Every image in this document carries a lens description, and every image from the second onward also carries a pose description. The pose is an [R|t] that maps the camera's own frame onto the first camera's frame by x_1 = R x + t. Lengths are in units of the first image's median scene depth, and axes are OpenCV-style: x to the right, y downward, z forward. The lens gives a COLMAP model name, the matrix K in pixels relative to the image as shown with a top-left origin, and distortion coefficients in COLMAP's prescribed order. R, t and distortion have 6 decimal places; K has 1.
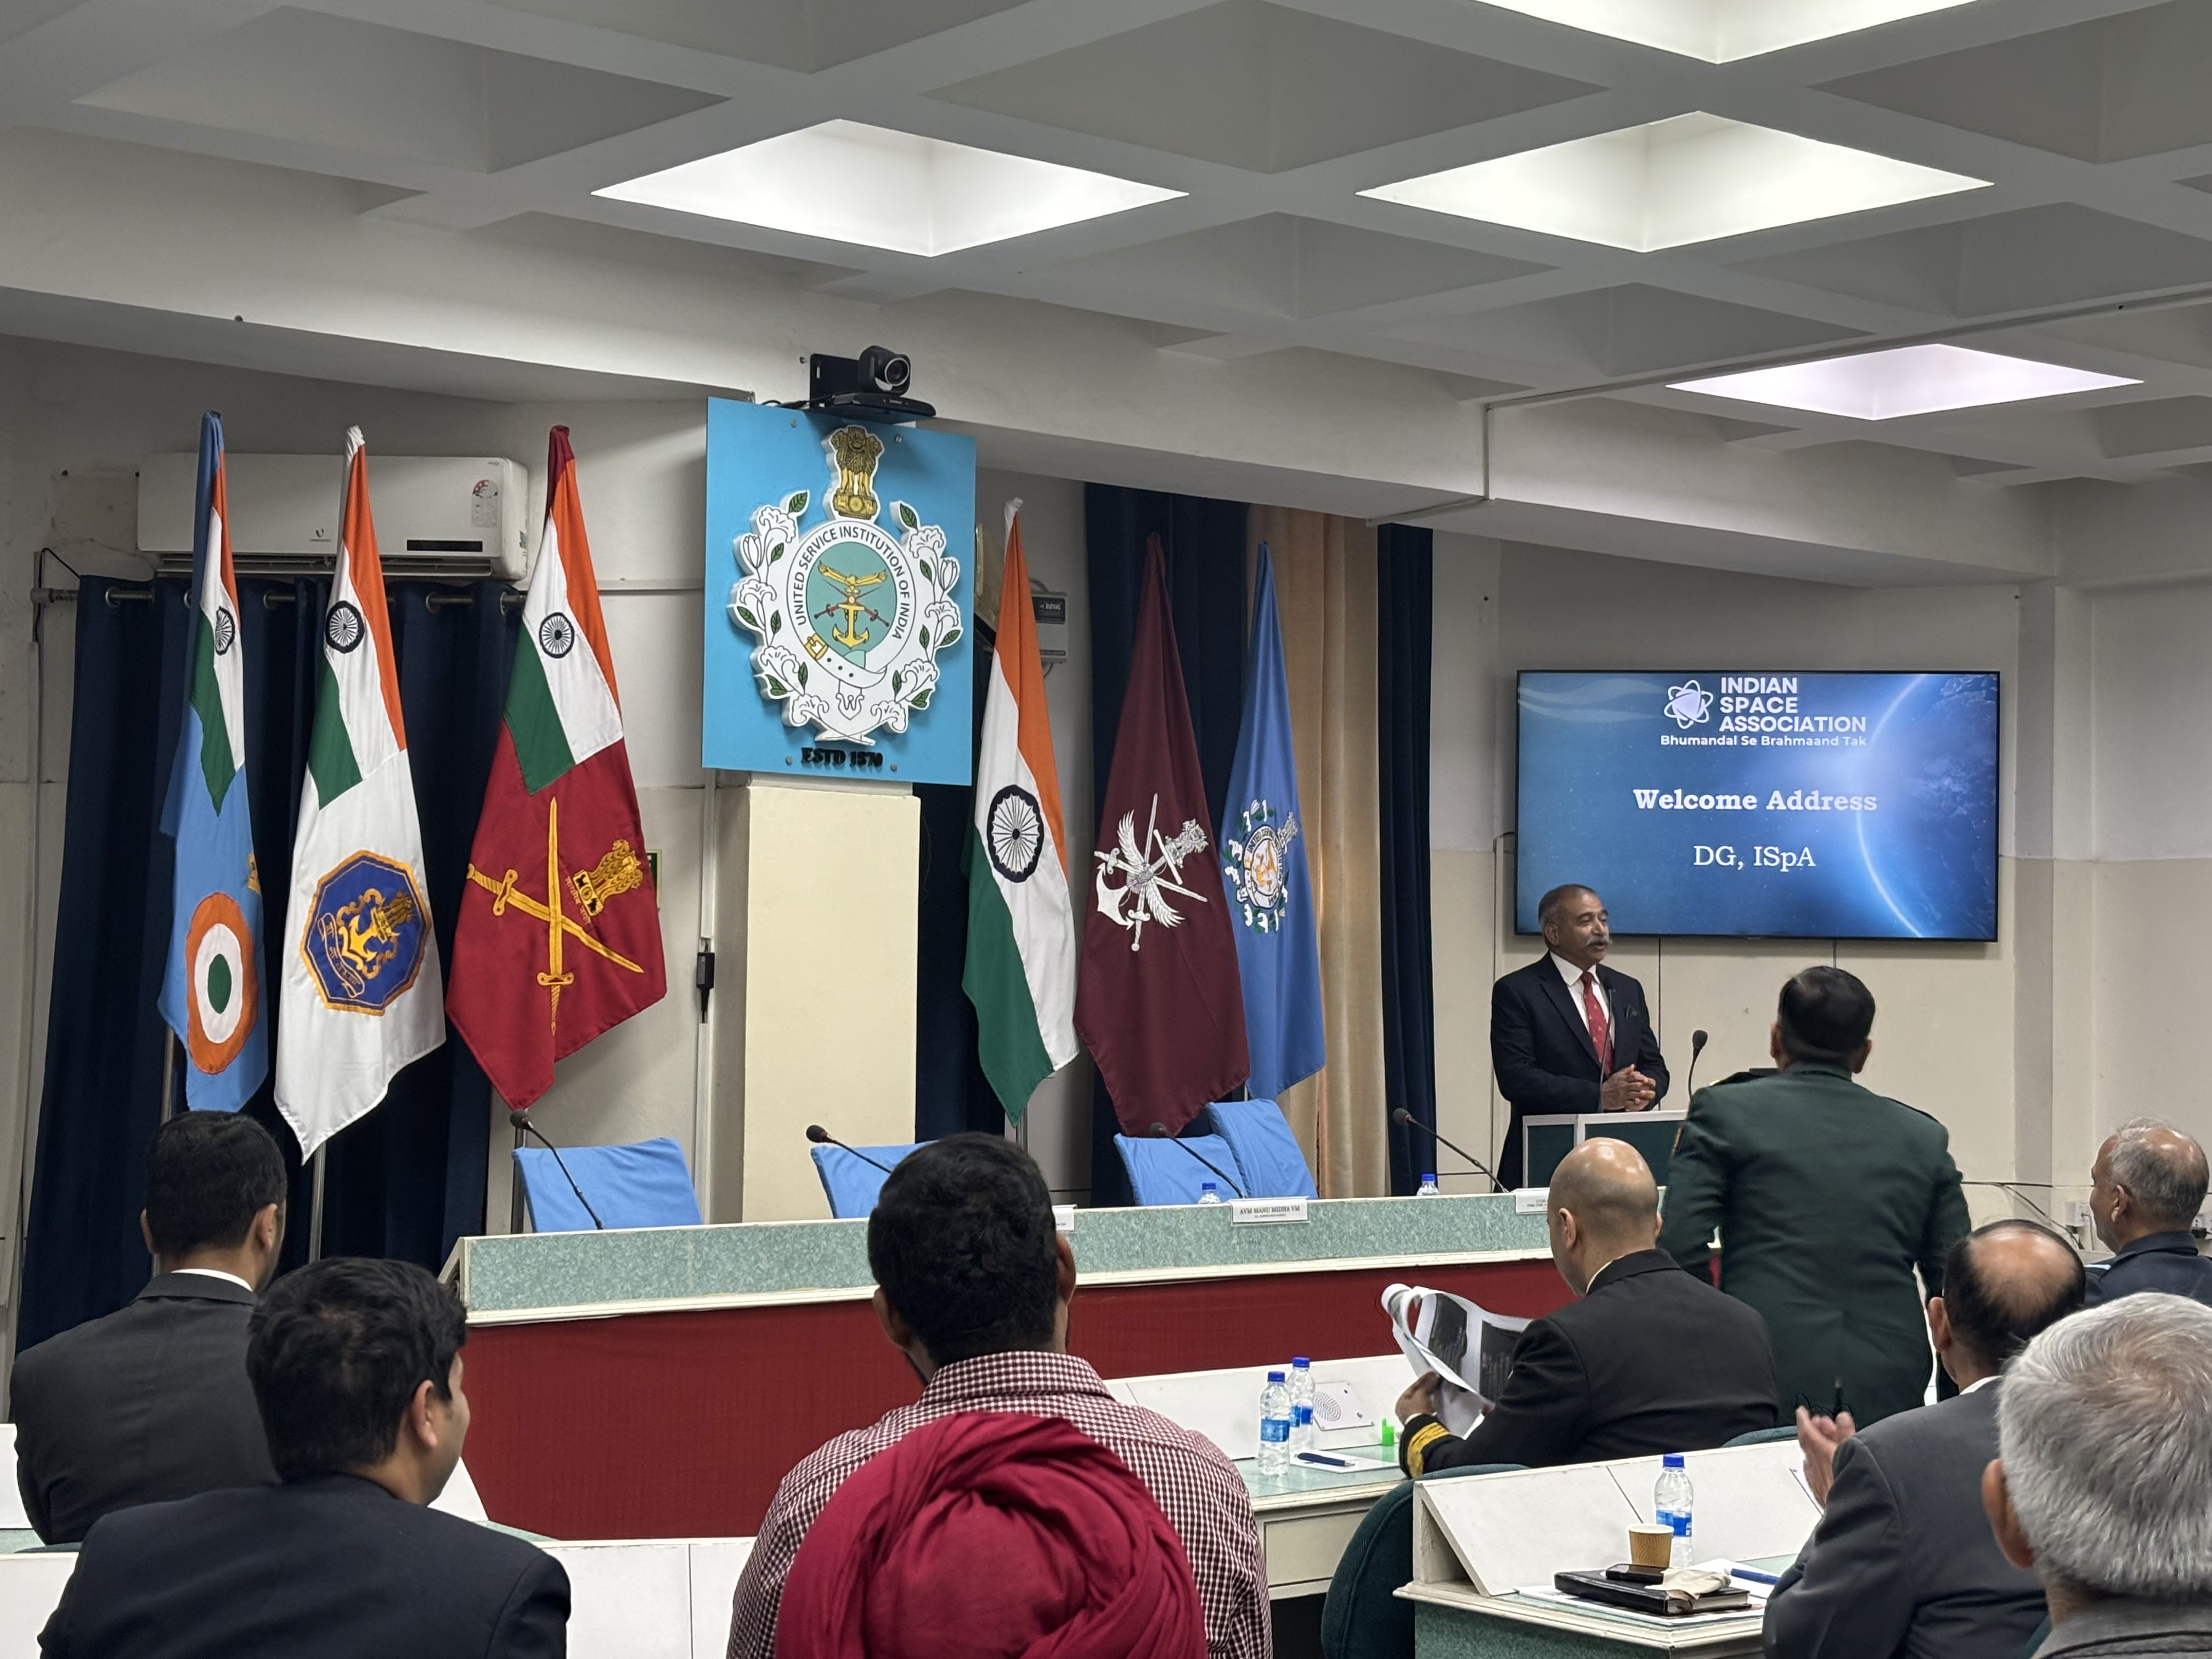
lens RADIAL K [[3395.8, 0, 1090.4], [0, 3395.8, 867.5], [0, 0, 1]] dist [0.265721, -1.052592]
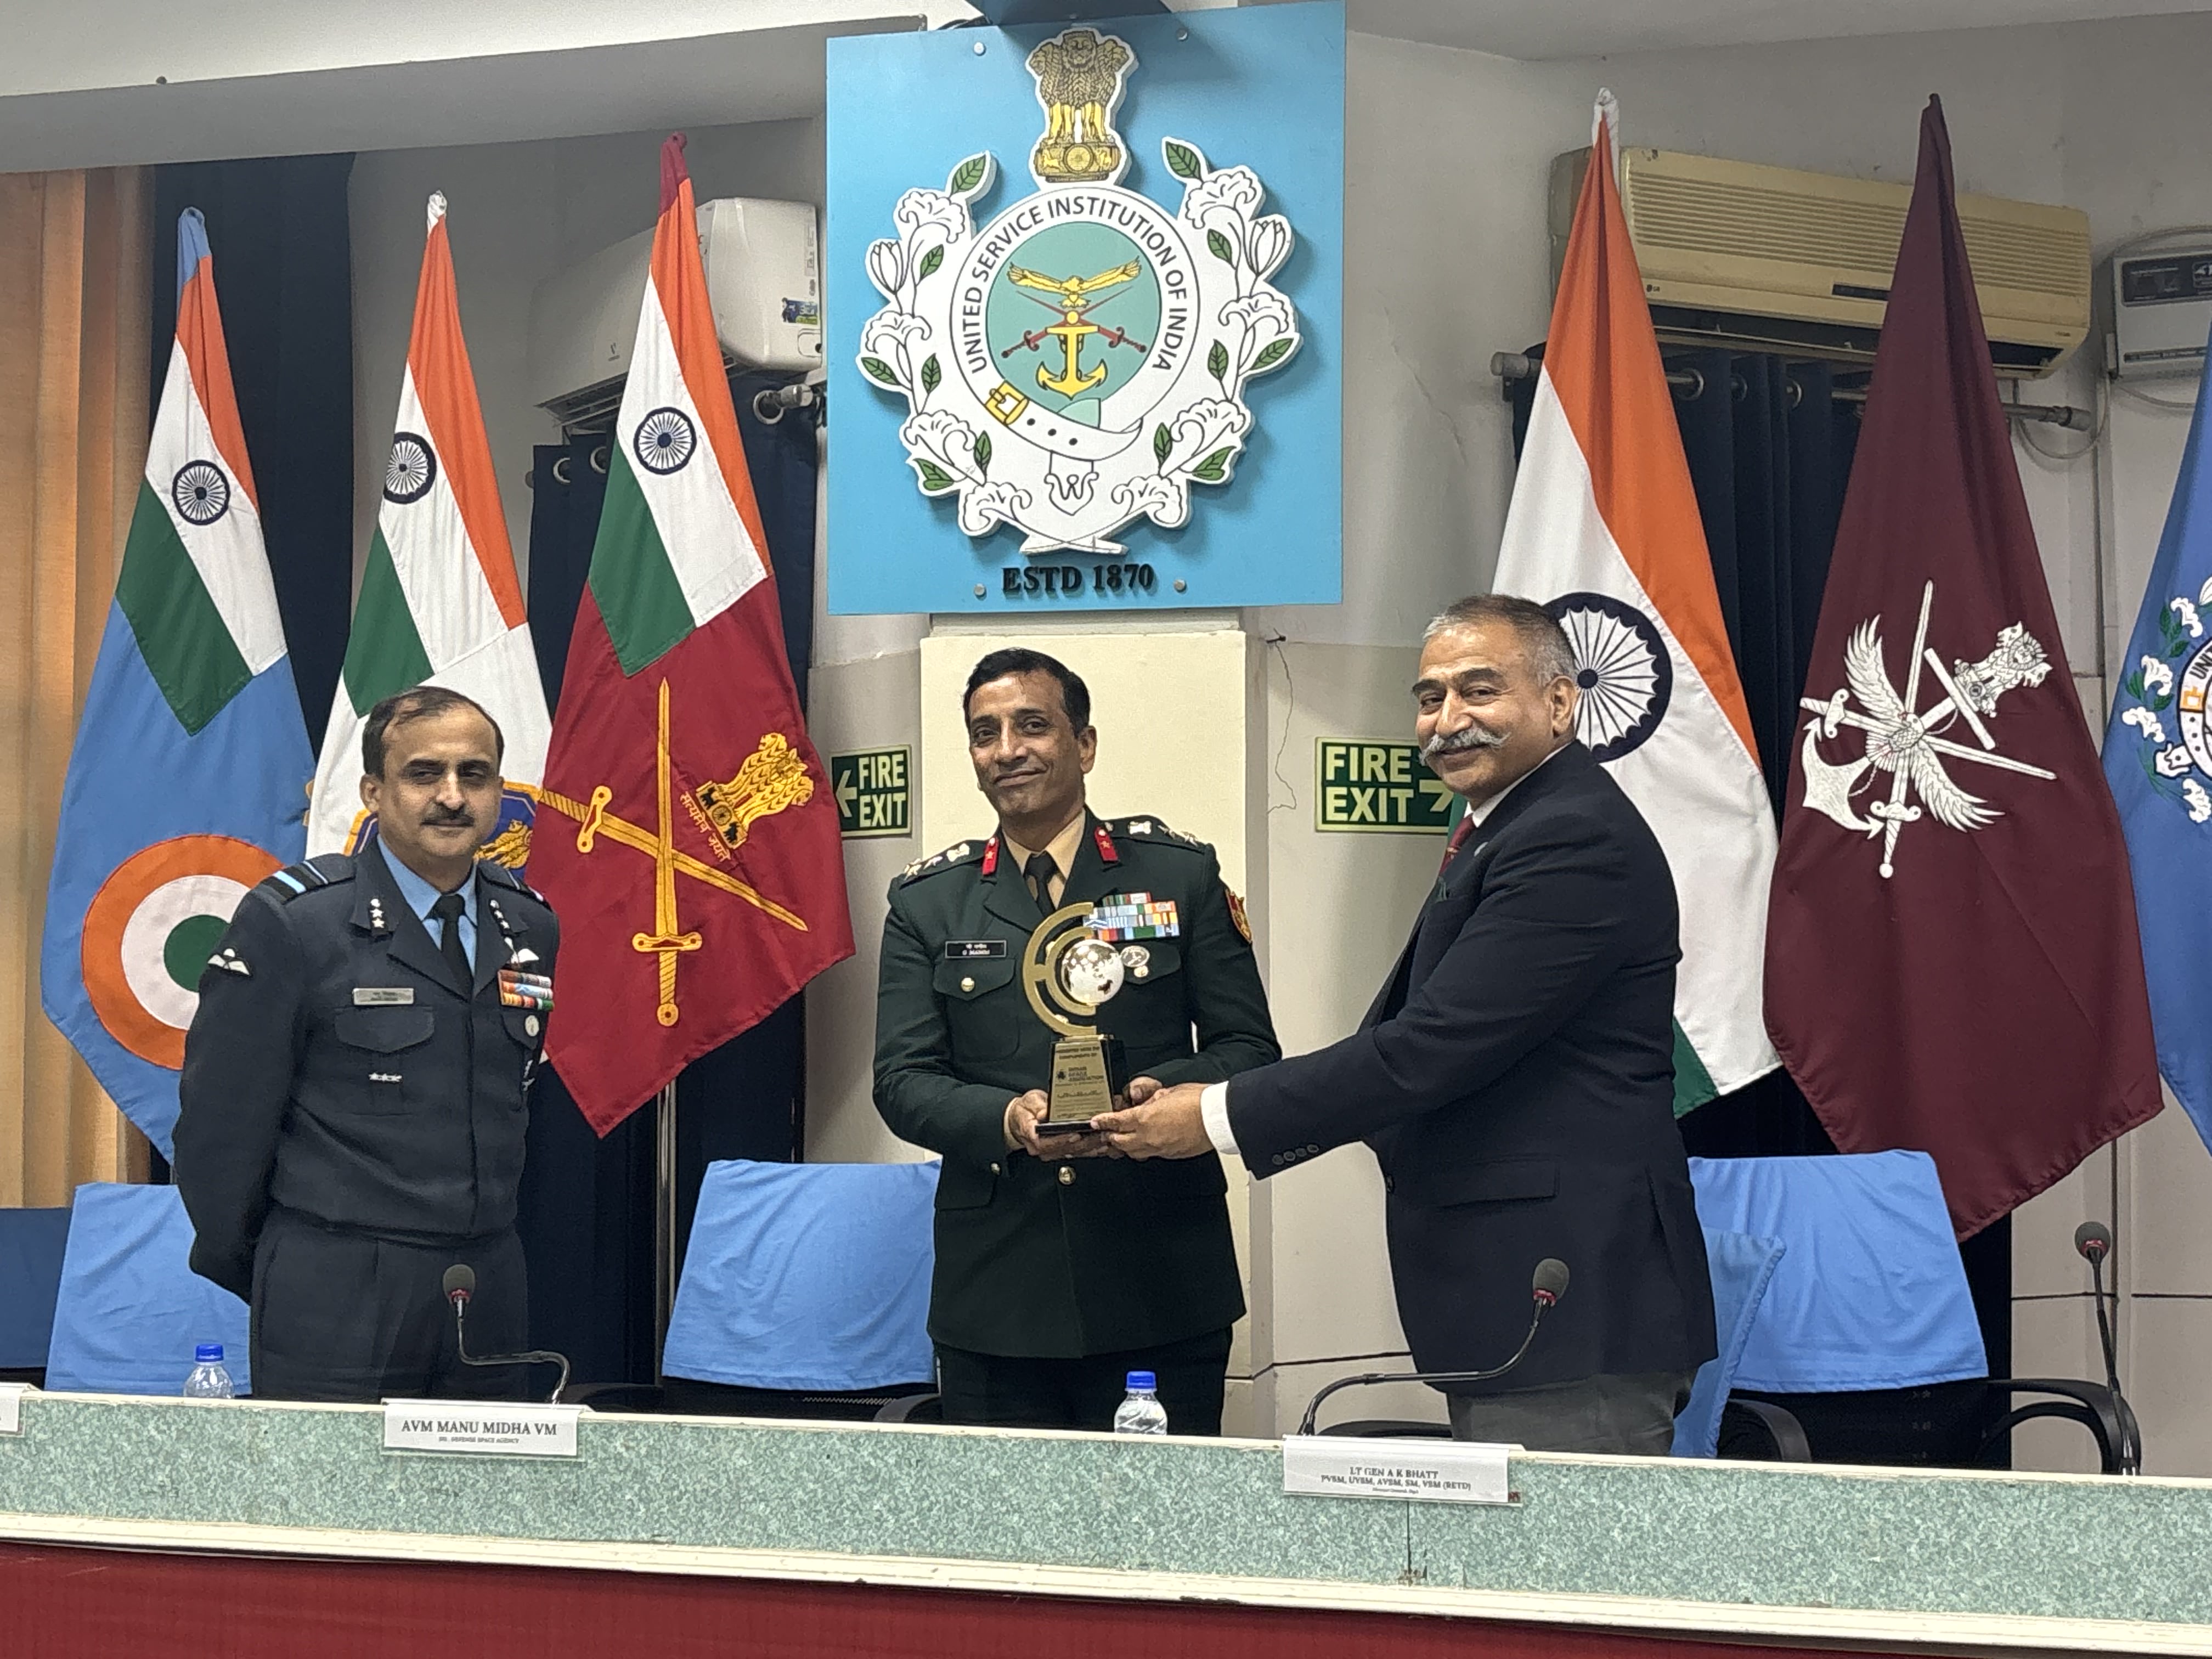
lens RADIAL K [[3128.8, 0, 1080.1], [0, 3128.8, 841.3], [0, 0, 1]] dist [0.250616, -0.984039]
pose [[0.573871, -0.030838, -0.818365, 0.385348], [0.038923, 0.999189, -0.010358, 0.020930], [0.818020, -0.025909, 0.574606, 0.666087]]
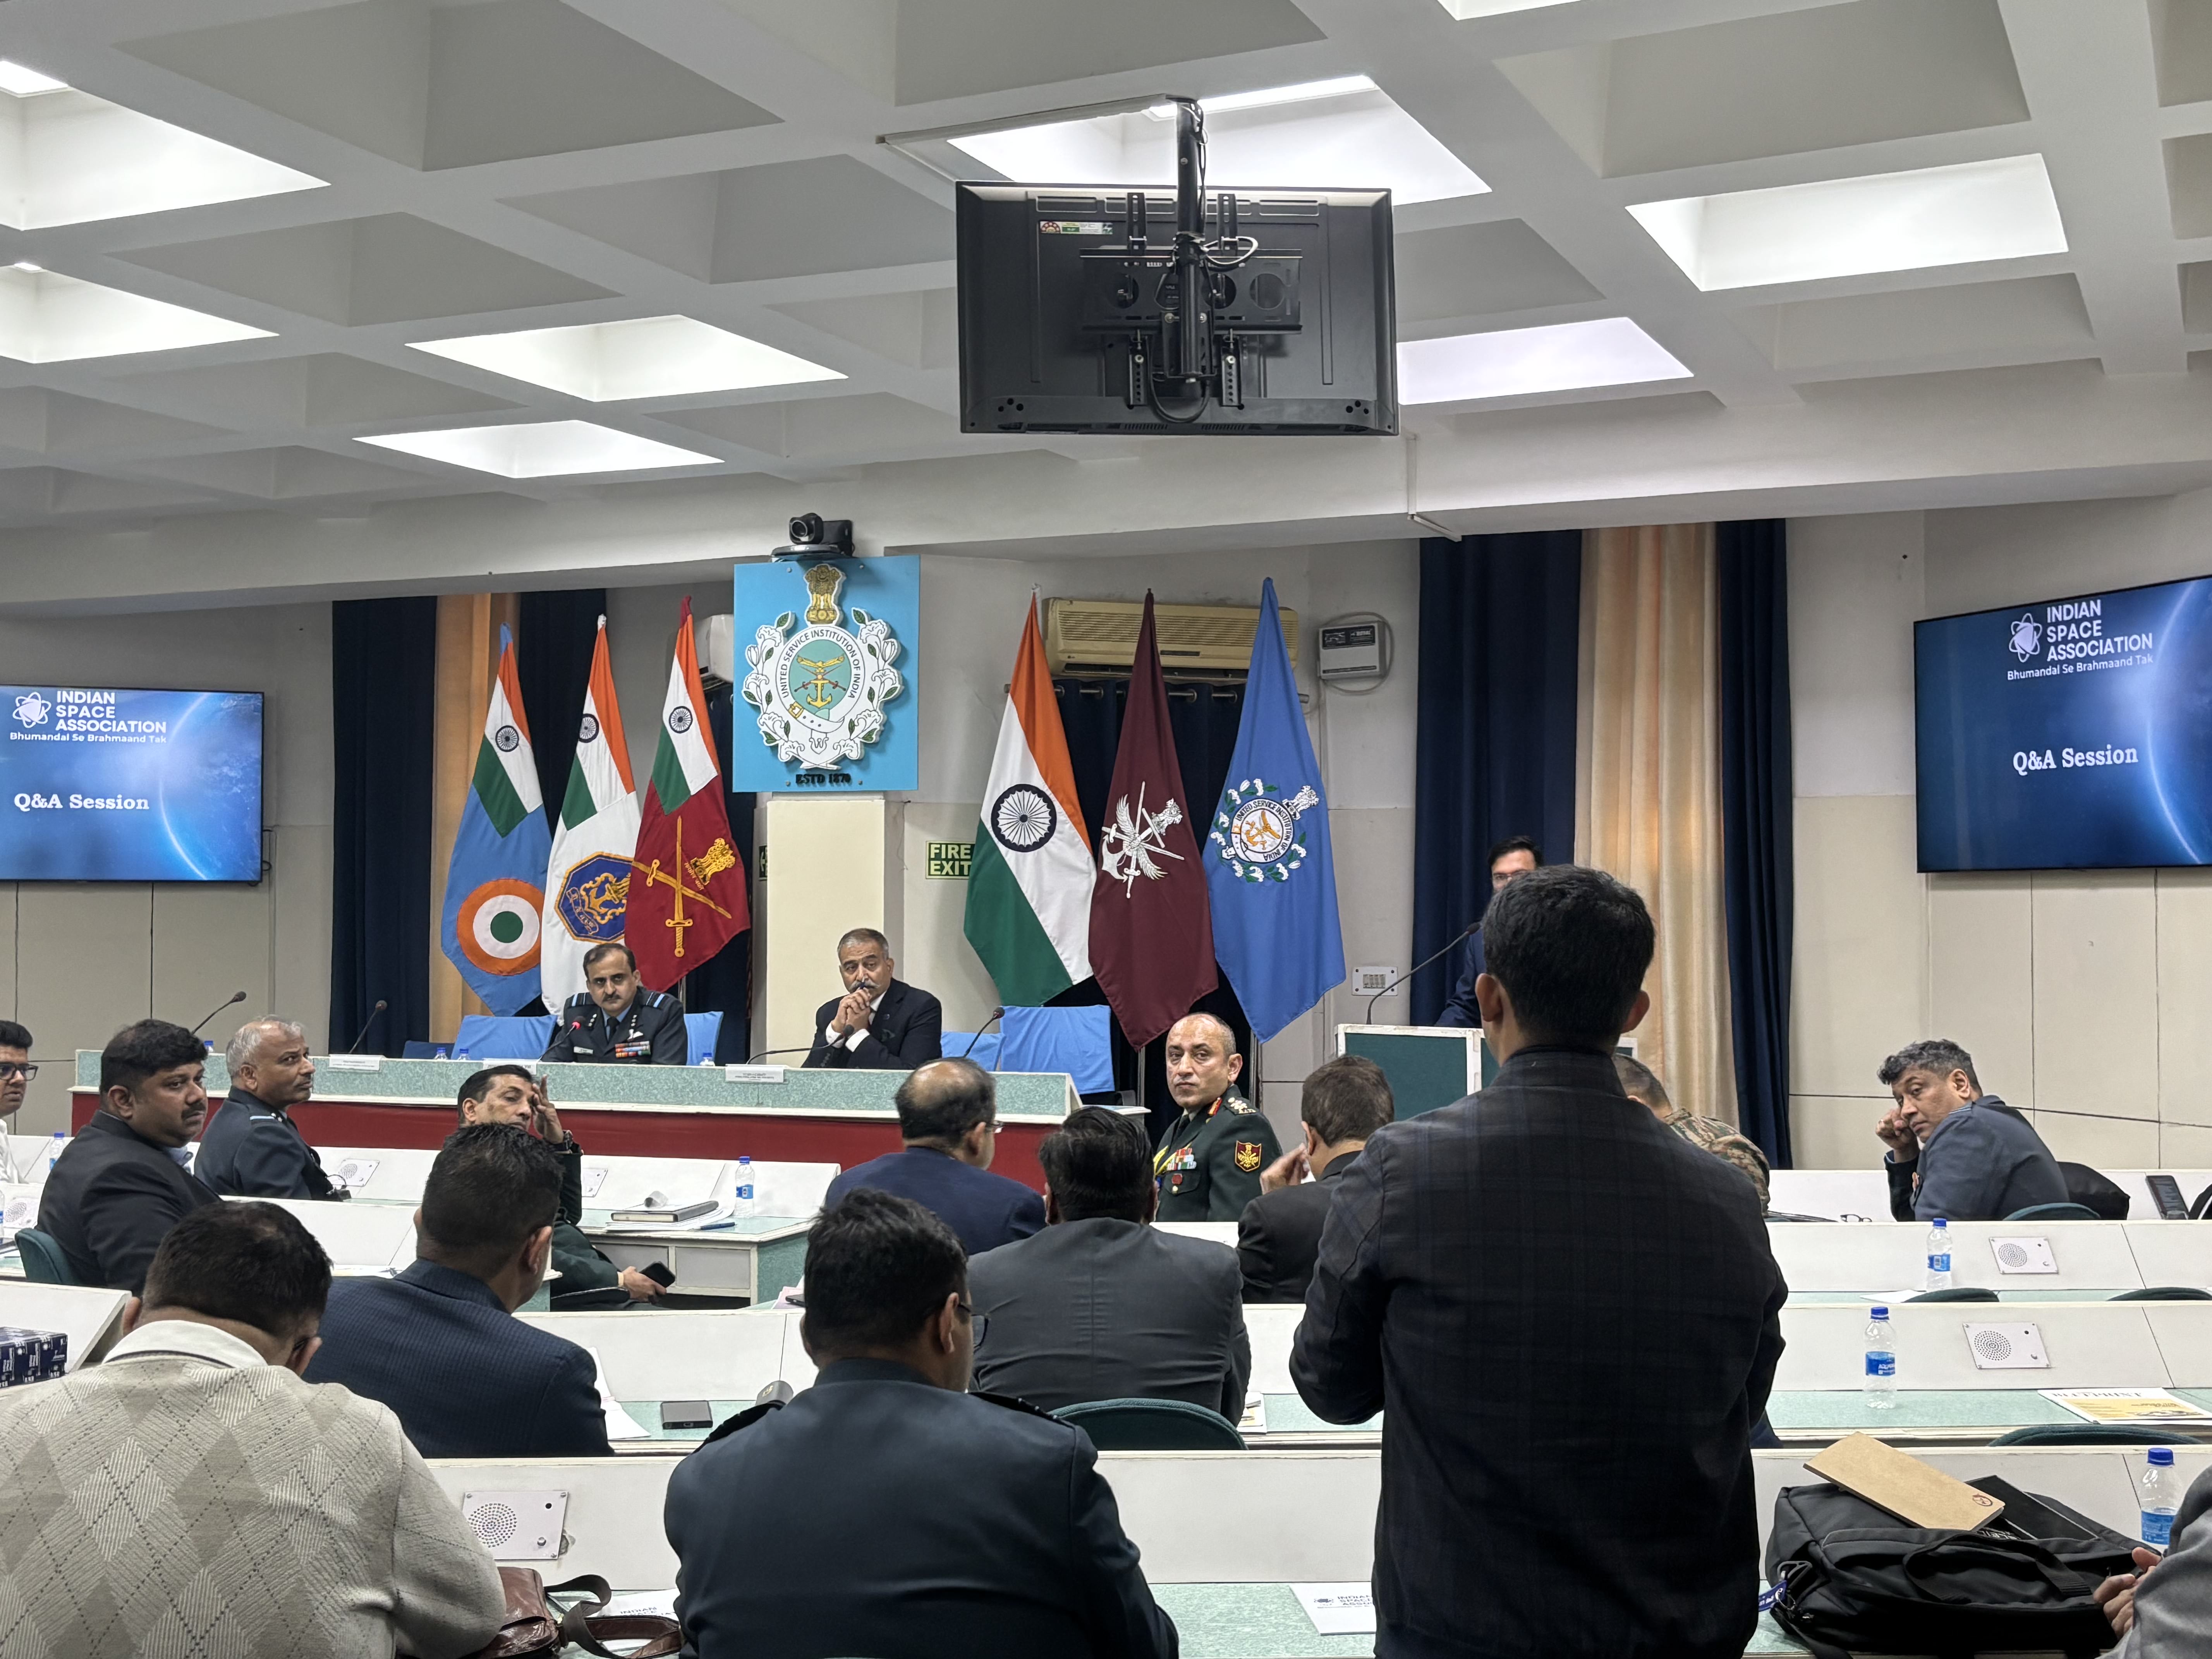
lens RADIAL K [[2589.0, 0, 1106.0], [0, 2589.0, 829.5], [0, 0, 1]] dist [0.240576, -0.822591]
pose [[0.444463, -0.040780, -0.894868, 1.032624], [0.035106, 0.998989, -0.028088, 0.028449], [0.895109, -0.018931, 0.445445, 0.580845]]
